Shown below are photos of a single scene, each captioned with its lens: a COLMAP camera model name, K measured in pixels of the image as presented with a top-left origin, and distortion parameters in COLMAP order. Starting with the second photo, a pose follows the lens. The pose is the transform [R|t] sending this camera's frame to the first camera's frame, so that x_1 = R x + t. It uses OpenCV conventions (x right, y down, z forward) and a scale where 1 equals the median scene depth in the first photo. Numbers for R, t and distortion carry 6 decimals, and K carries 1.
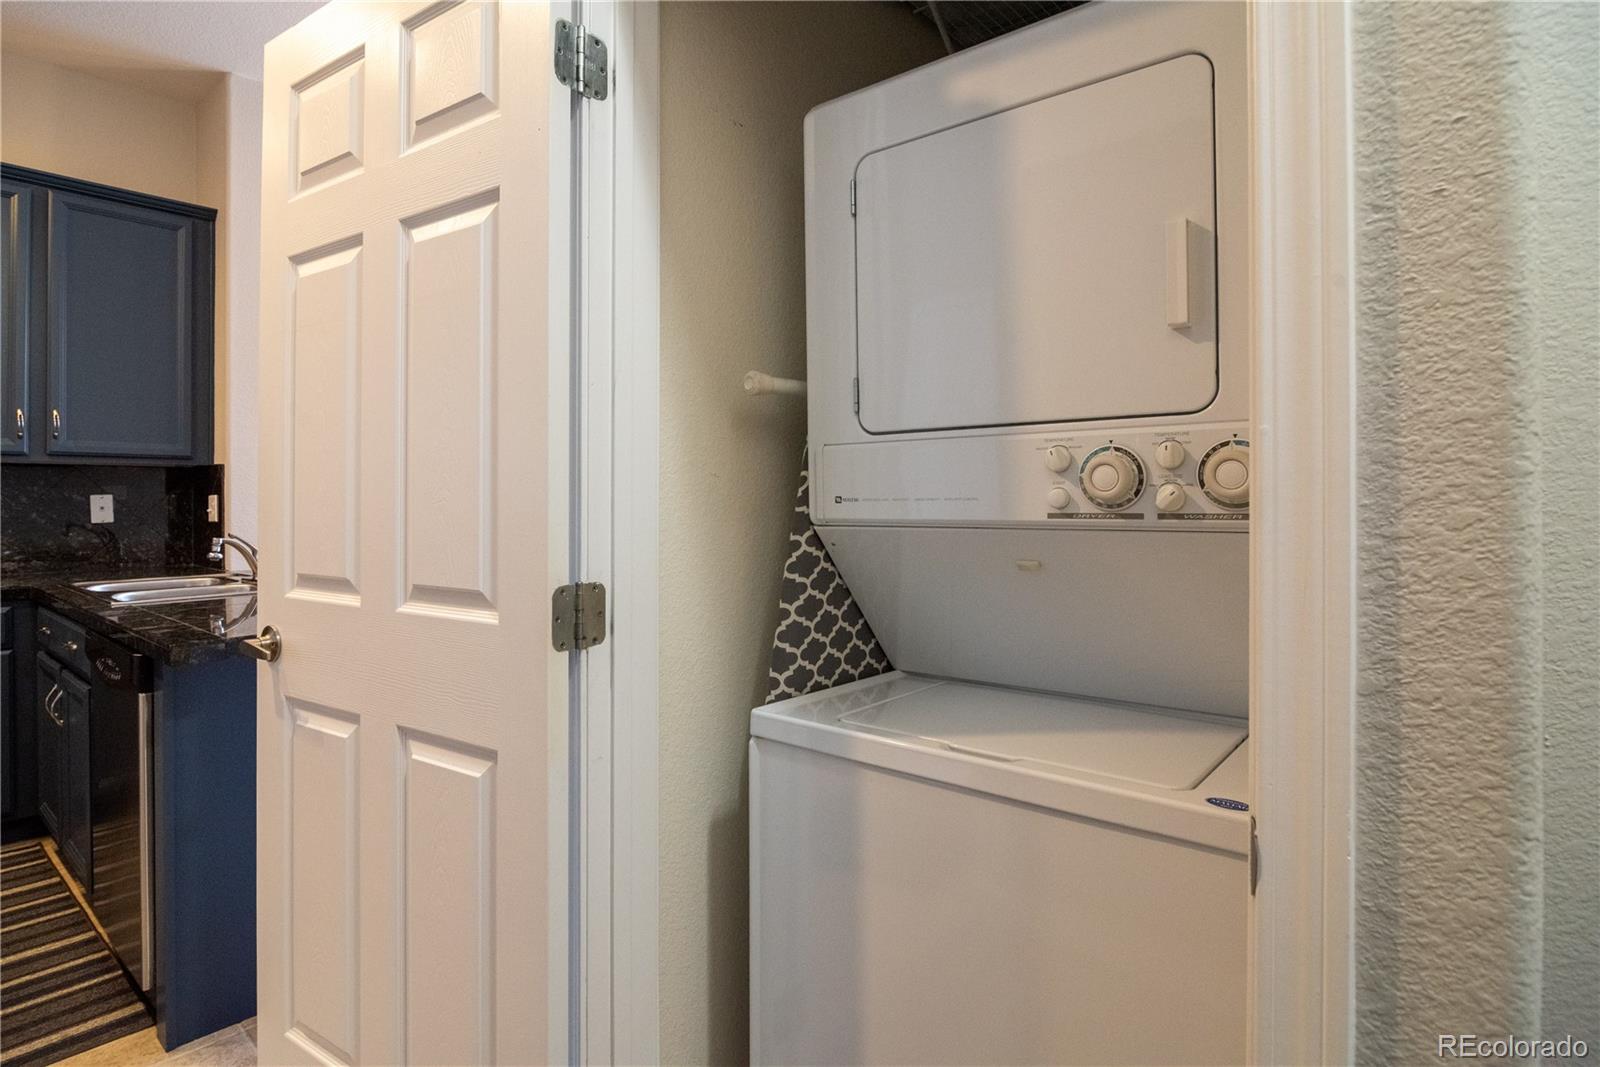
lens RADIAL K [[842.1, 0, 781.8], [0, 842.1, 499.0], [0, 0, 1]] dist [-0.001940, -0.007349]
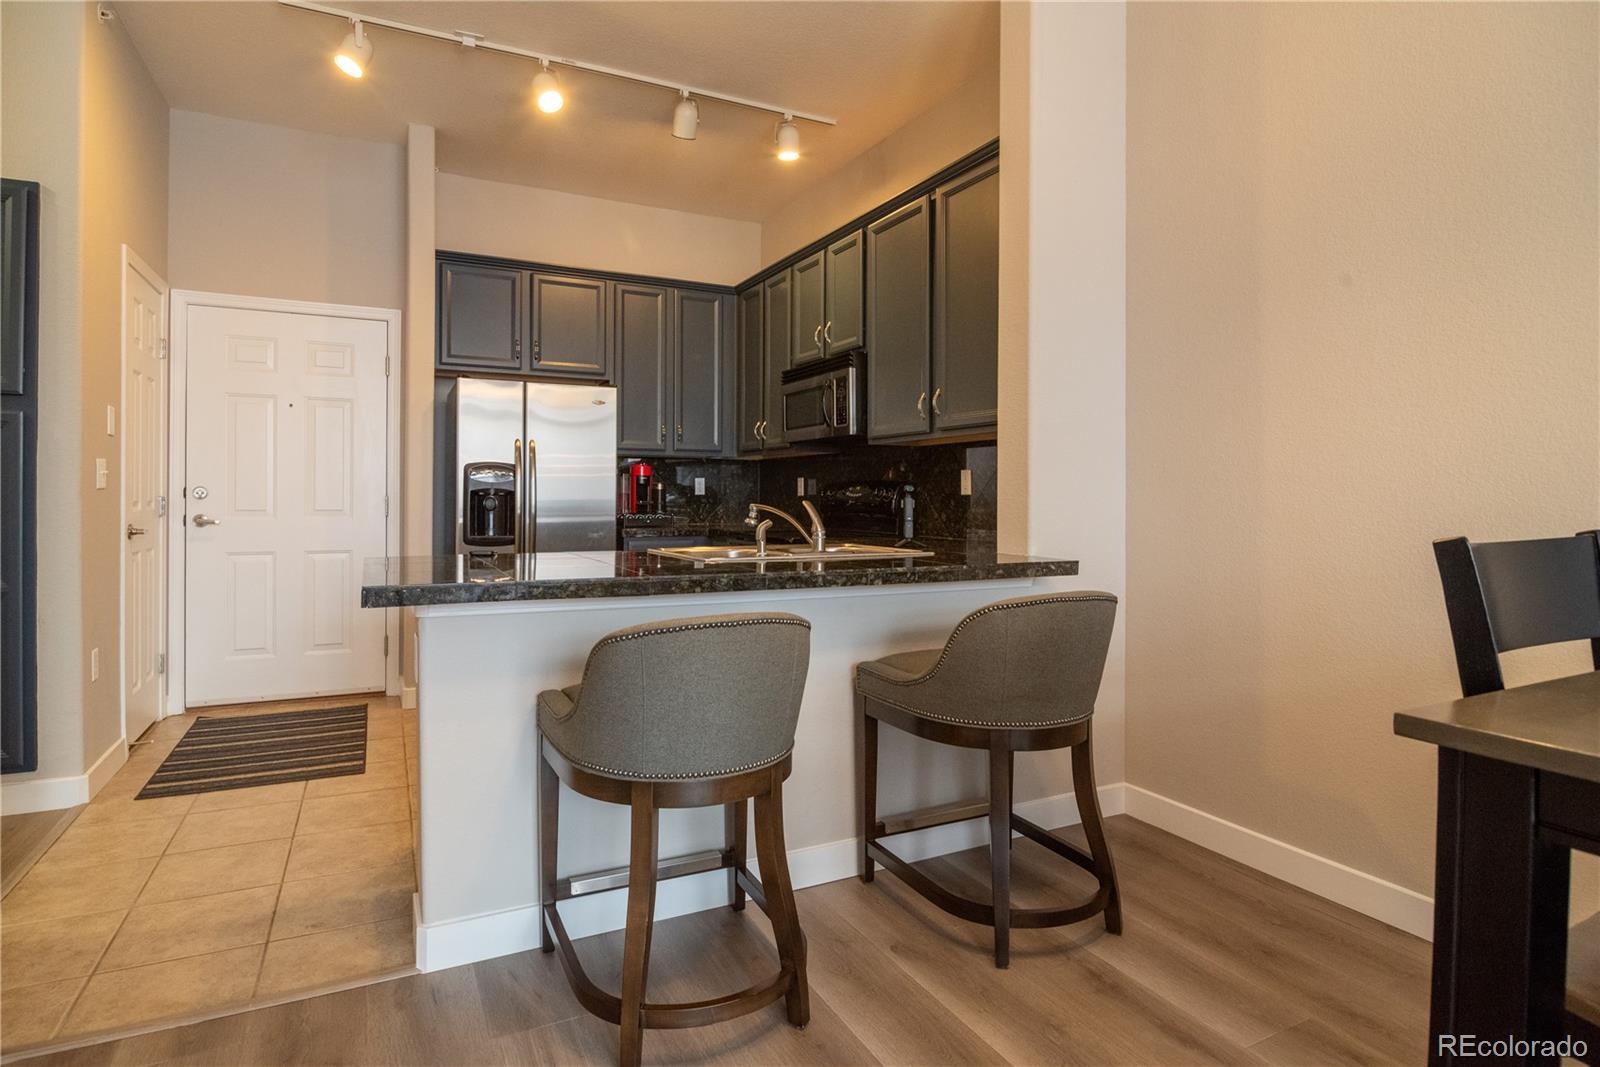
lens RADIAL K [[842.1, 0, 781.8], [0, 842.1, 499.0], [0, 0, 1]] dist [-0.001940, -0.007349]
pose [[-0.363939, 0.003164, -0.931417, 0.220819], [-0.002095, 0.999989, 0.004215, 0.031566], [0.931420, 0.003486, -0.363928, 1.218821]]
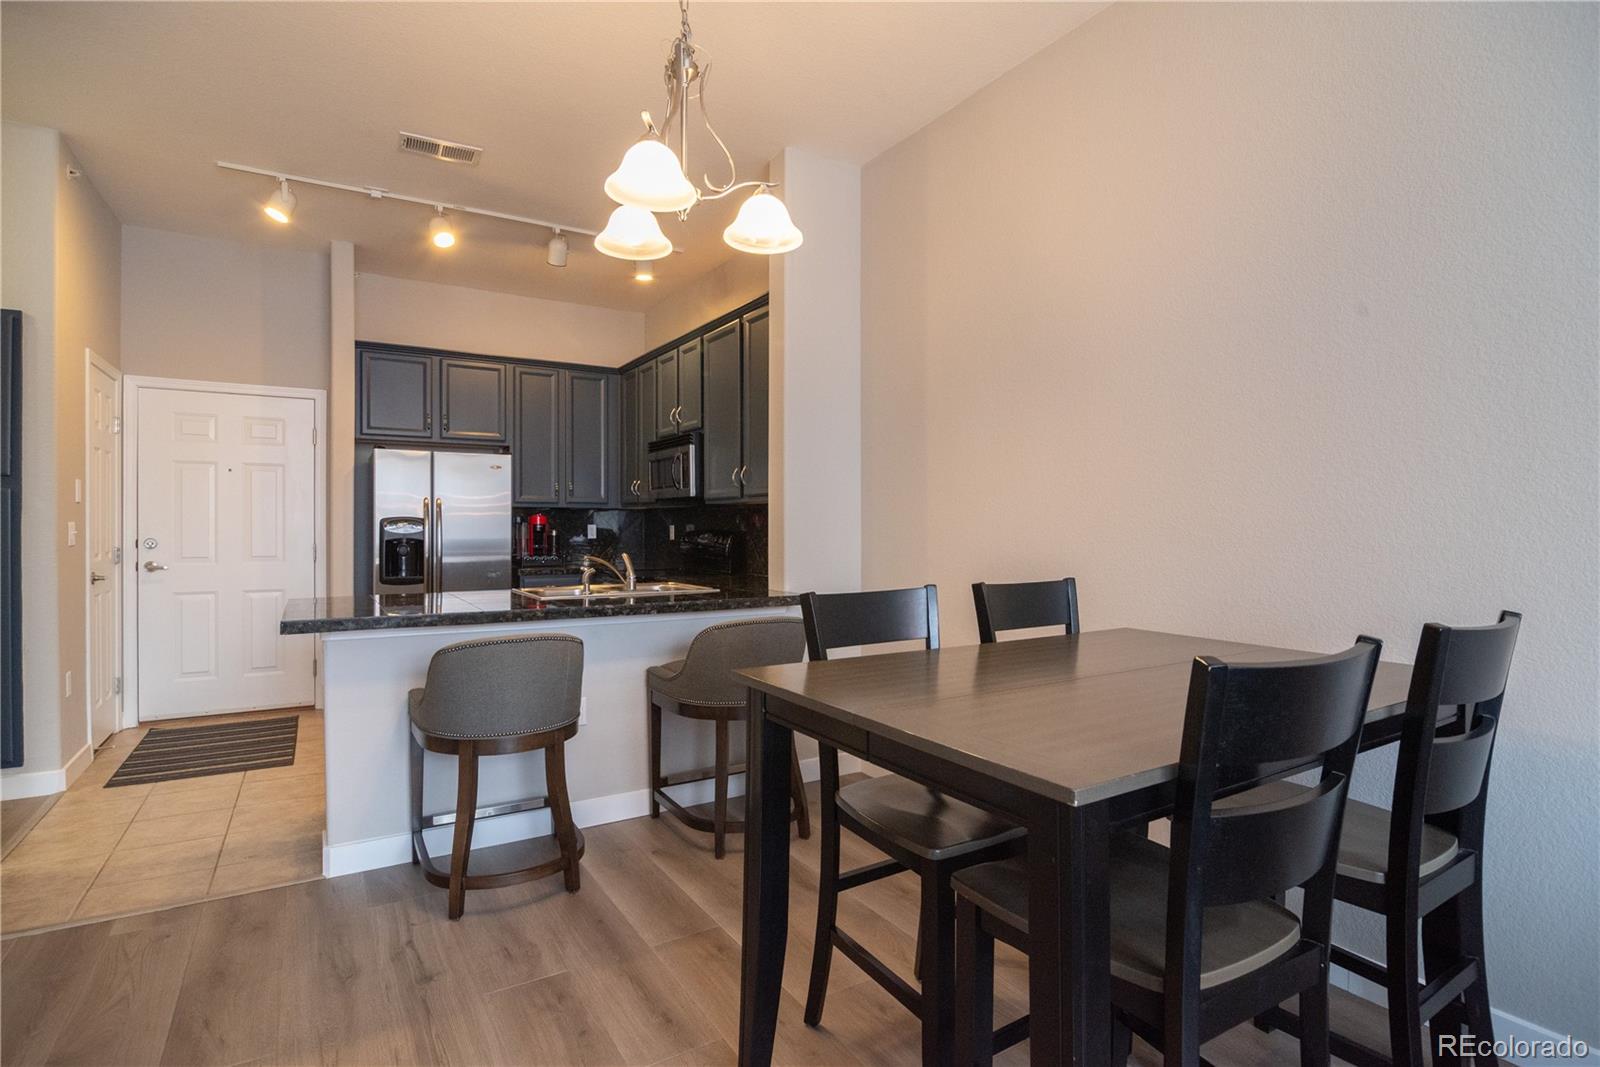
lens RADIAL K [[801.5, 0, 814.6], [0, 801.5, 530.5], [0, 0, 1]] dist [-0.003695, -0.006998]
pose [[-0.265202, 0.007830, -0.964161, 0.448772], [0.001143, 0.999969, 0.007807, -0.006219], [0.964192, 0.000968, -0.265203, 1.504801]]
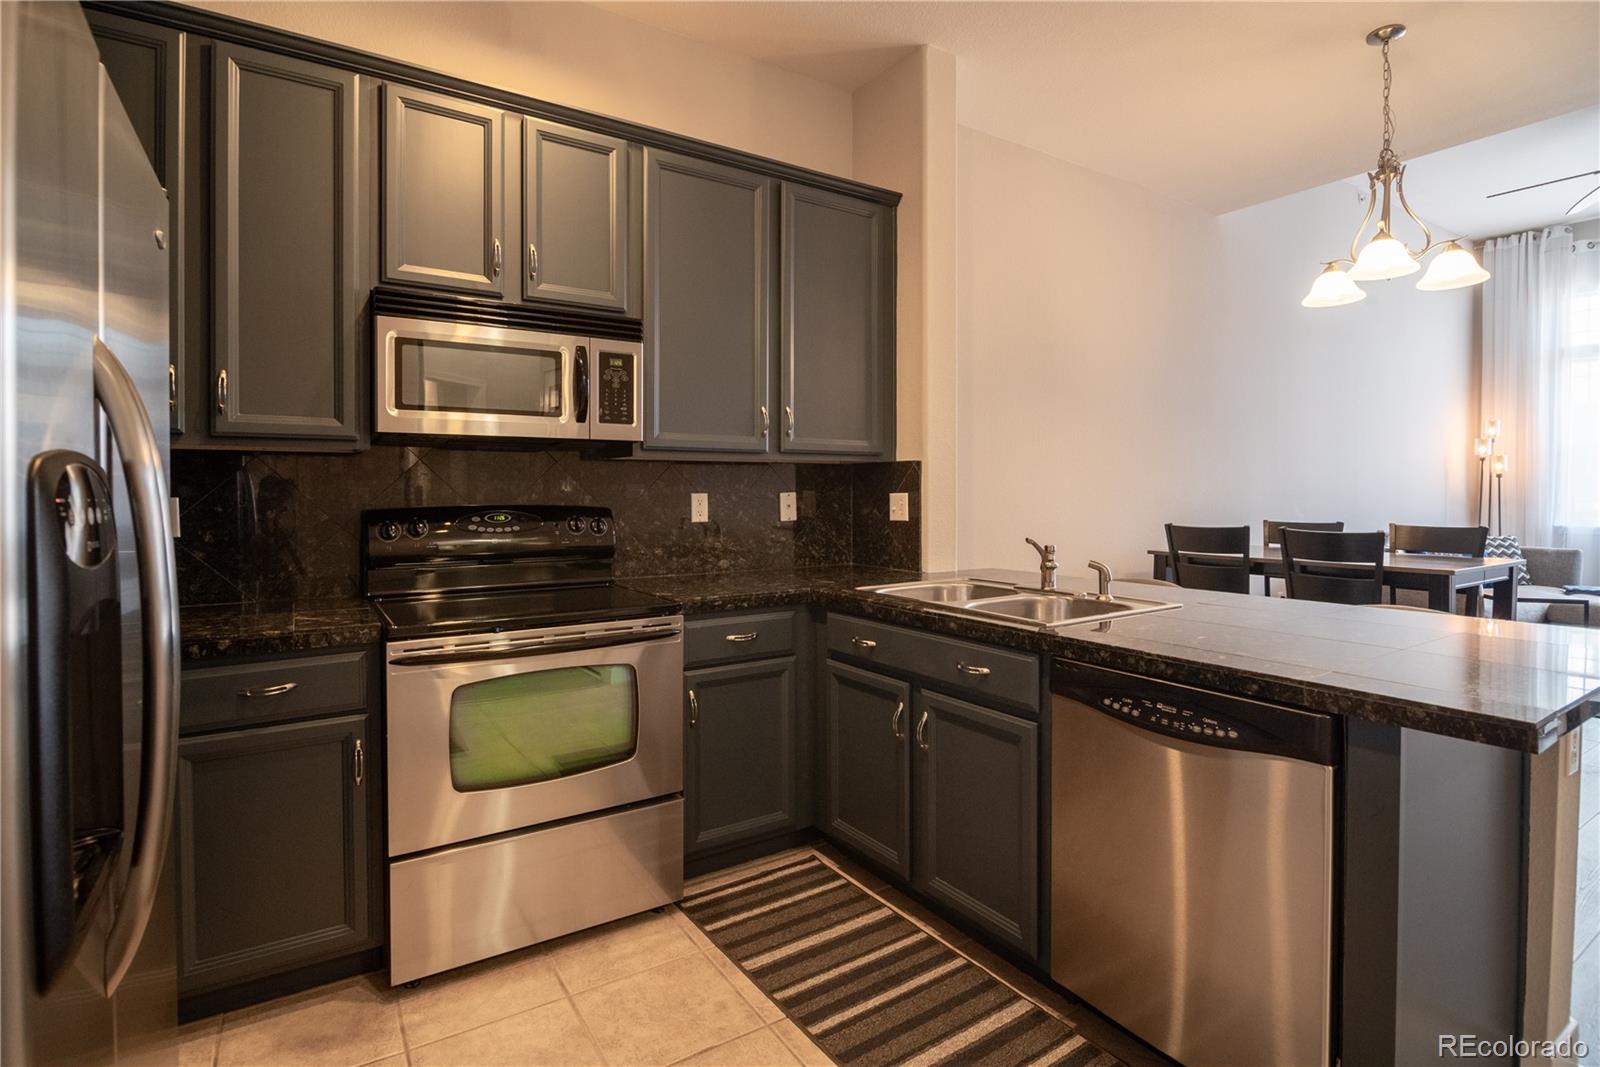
lens RADIAL K [[773.9, 0, 803.0], [0, 773.9, 501.4], [0, 0, 1]] dist [-0.011673, -0.001574]
pose [[0.968413, 0.004057, -0.249319, -0.637310], [0.000218, 0.999853, 0.017119, -0.011550], [0.249352, -0.016633, 0.968270, 0.131697]]
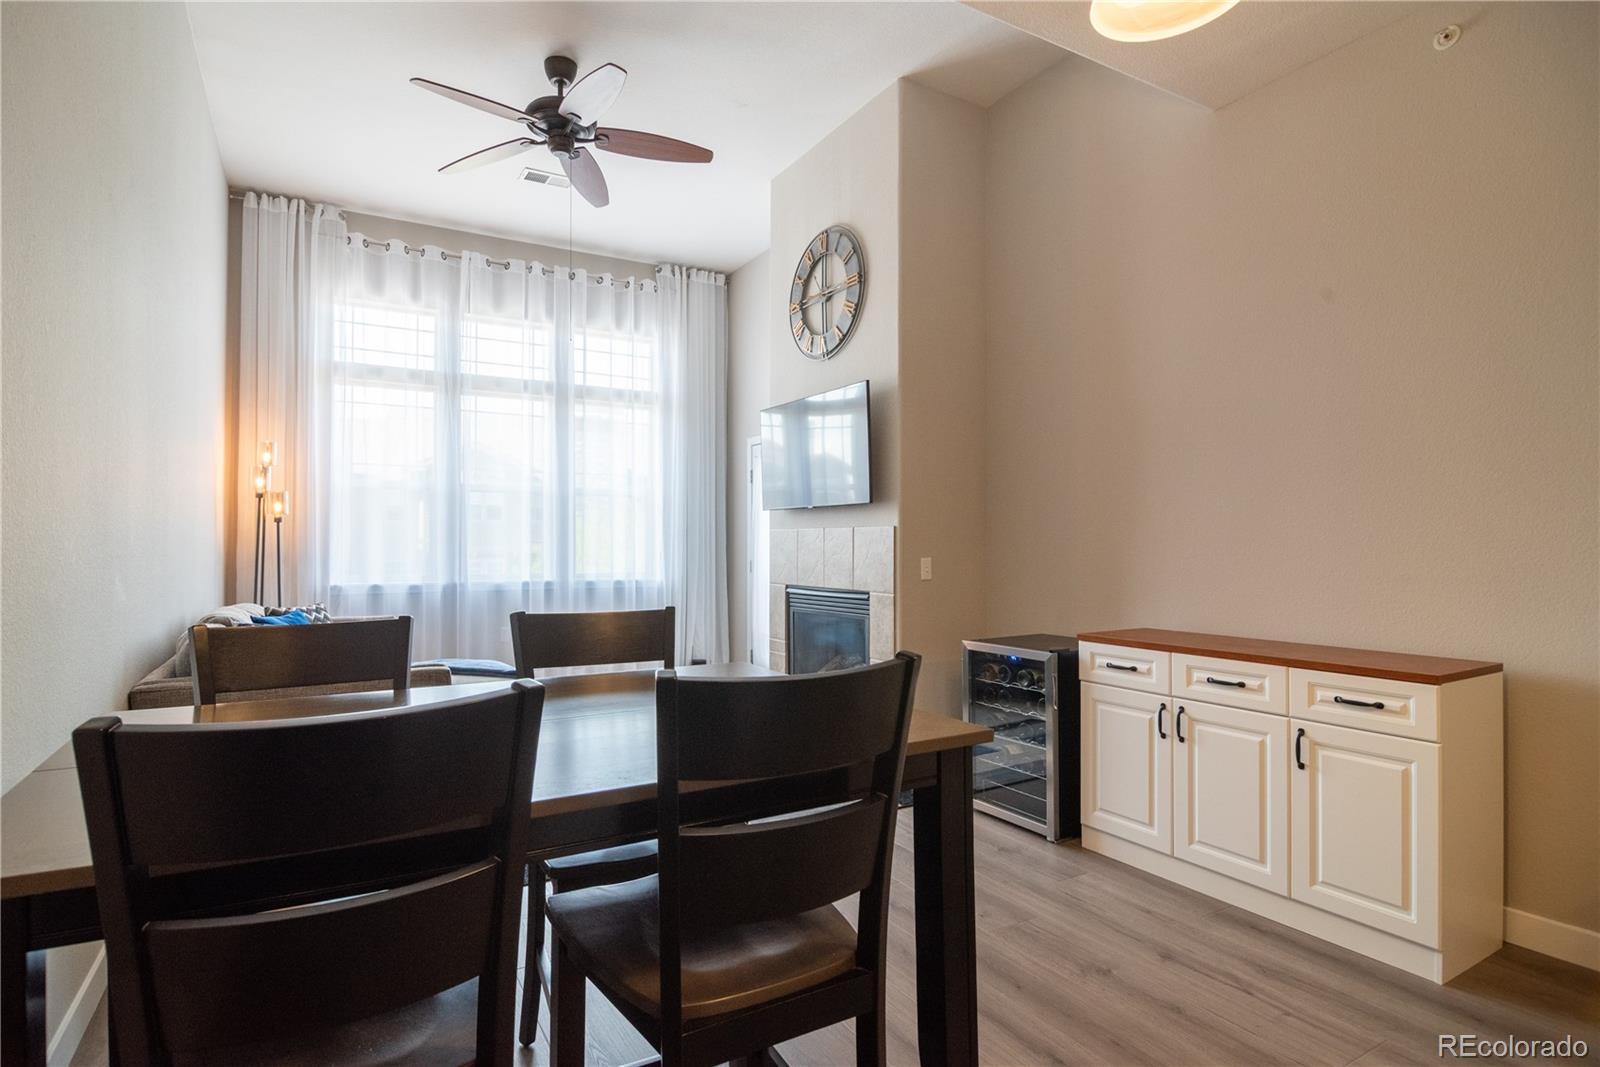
lens RADIAL K [[819.1, 0, 751.2], [0, 819.1, 534.9], [0, 0, 1]] dist [-0.003814, -0.000342]
pose [[0.323124, 0.010674, 0.946296, -0.528683], [-0.004646, 0.999942, -0.009693, -0.004966], [-0.946345, -0.001265, 0.323155, 1.294696]]
